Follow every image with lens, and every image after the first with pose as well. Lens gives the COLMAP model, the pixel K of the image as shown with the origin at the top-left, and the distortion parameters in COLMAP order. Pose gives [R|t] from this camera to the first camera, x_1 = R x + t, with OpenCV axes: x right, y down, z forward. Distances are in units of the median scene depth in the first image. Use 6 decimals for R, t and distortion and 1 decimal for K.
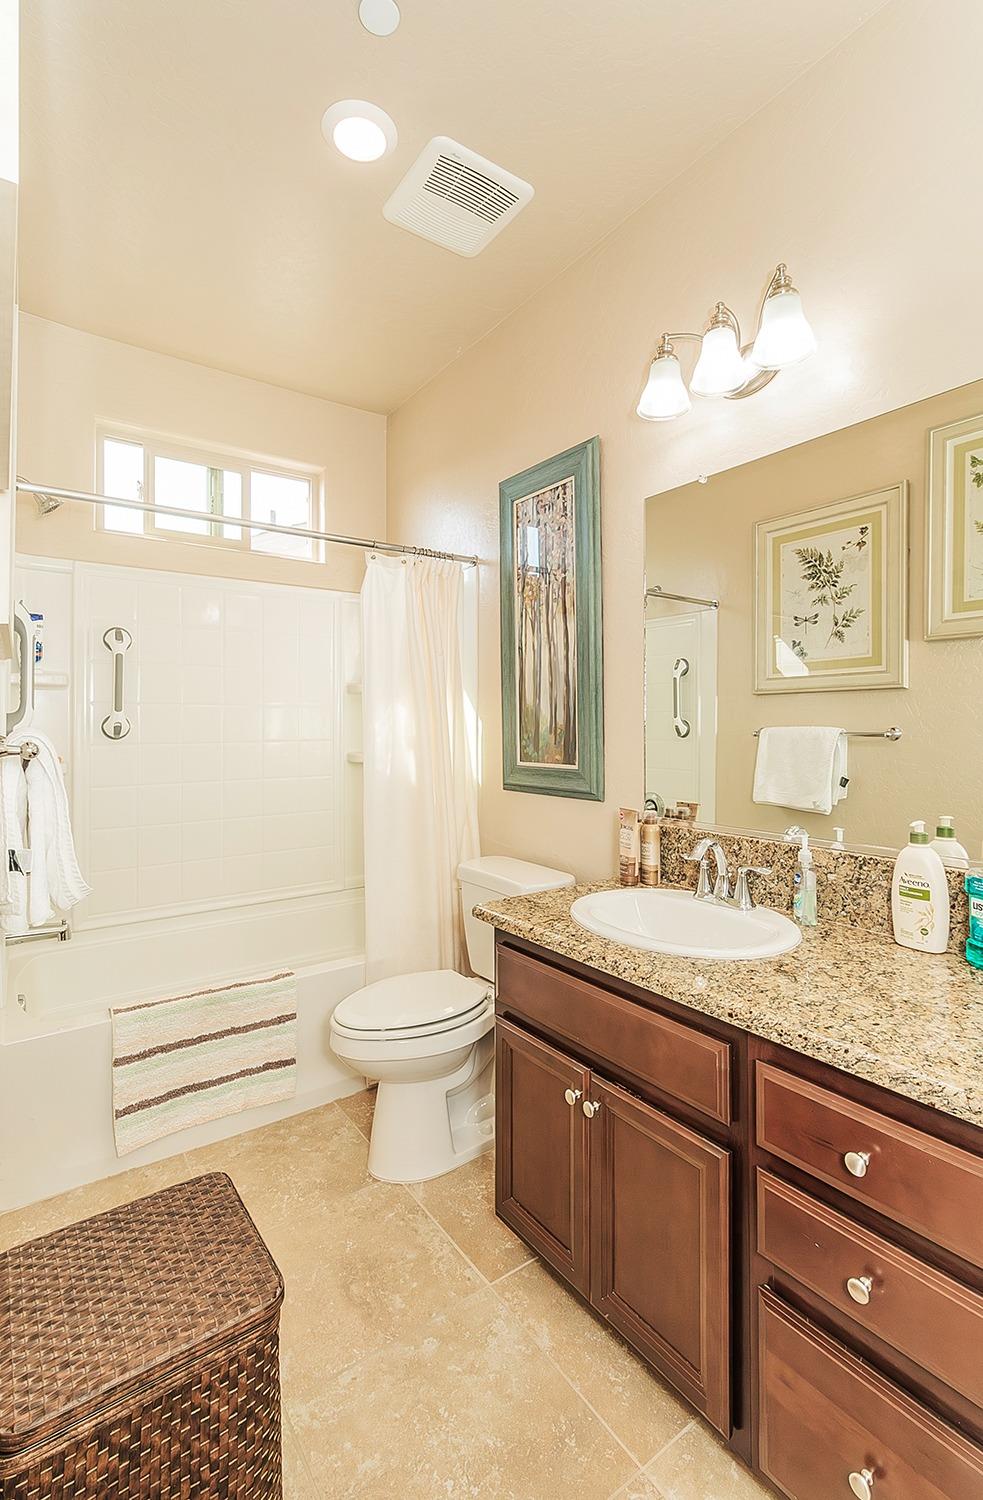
lens RADIAL K [[685.1, 0, 496.1], [0, 685.1, 714.5], [0, 0, 1]] dist [0.005687, -0.000146]
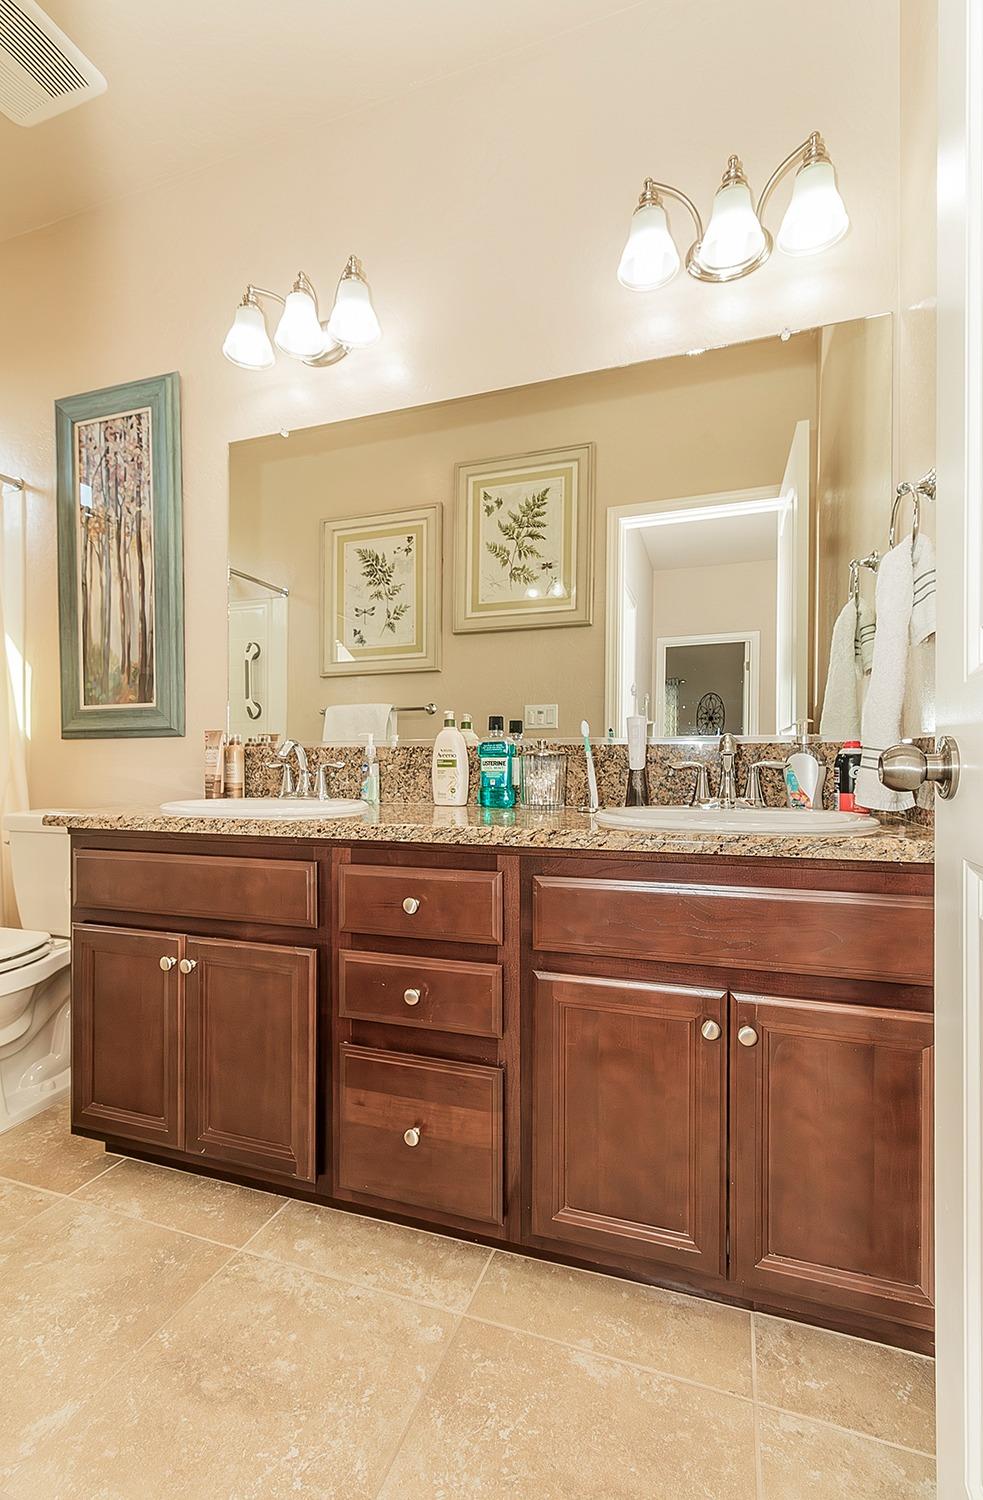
lens RADIAL K [[685.1, 0, 480.9], [0, 685.1, 758.1], [0, 0, 1]] dist [0.005687, -0.000146]
pose [[0.824573, -0.001196, 0.565754, -0.063220], [-0.004533, 0.999952, 0.008720, 0.169375], [-0.565737, -0.009755, 0.824528, -0.095375]]
